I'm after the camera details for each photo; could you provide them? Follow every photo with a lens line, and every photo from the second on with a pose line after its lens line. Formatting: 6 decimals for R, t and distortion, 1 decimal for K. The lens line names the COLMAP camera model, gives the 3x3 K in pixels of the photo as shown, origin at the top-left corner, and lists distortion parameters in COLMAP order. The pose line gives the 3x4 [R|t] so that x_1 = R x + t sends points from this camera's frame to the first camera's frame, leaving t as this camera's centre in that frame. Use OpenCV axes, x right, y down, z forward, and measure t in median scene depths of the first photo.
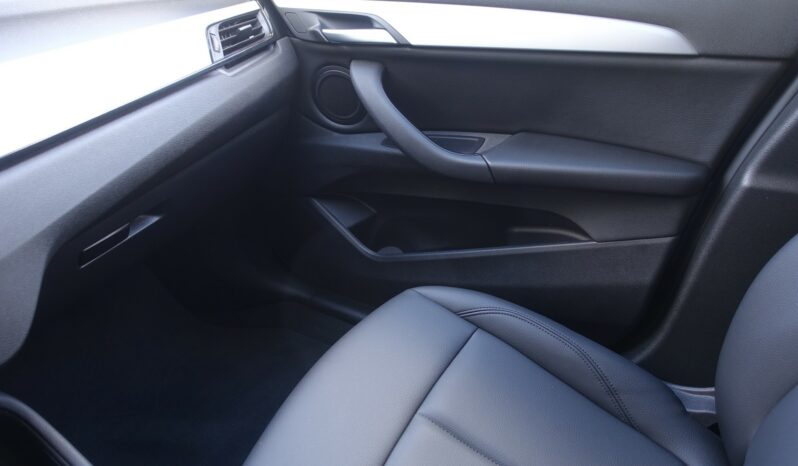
lens RADIAL K [[549.5, 0, 400.1], [0, 549.5, 233.5], [0, 0, 1]] dist [-0.001480, -0.003857]
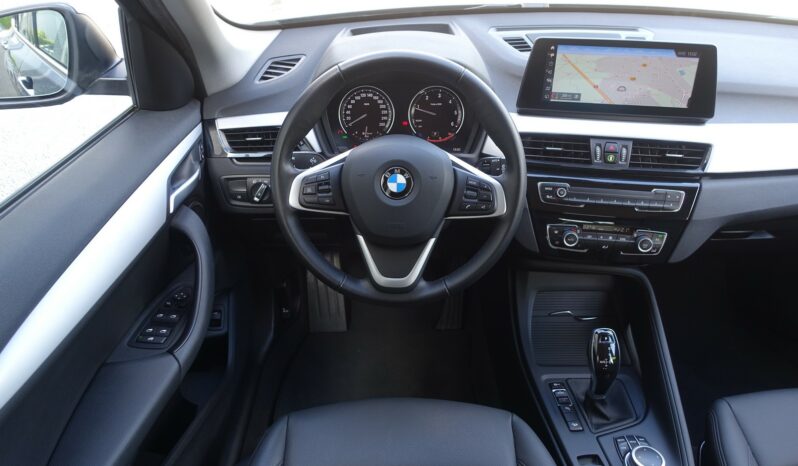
lens RADIAL K [[549.5, 0, 402.2], [0, 549.5, 230.6], [0, 0, 1]] dist [-0.001480, -0.003857]
pose [[0.469033, 0.500729, -0.727515, 0.133097], [-0.485173, 0.834400, 0.261502, 0.048135], [0.737980, 0.230318, 0.634302, -0.597438]]
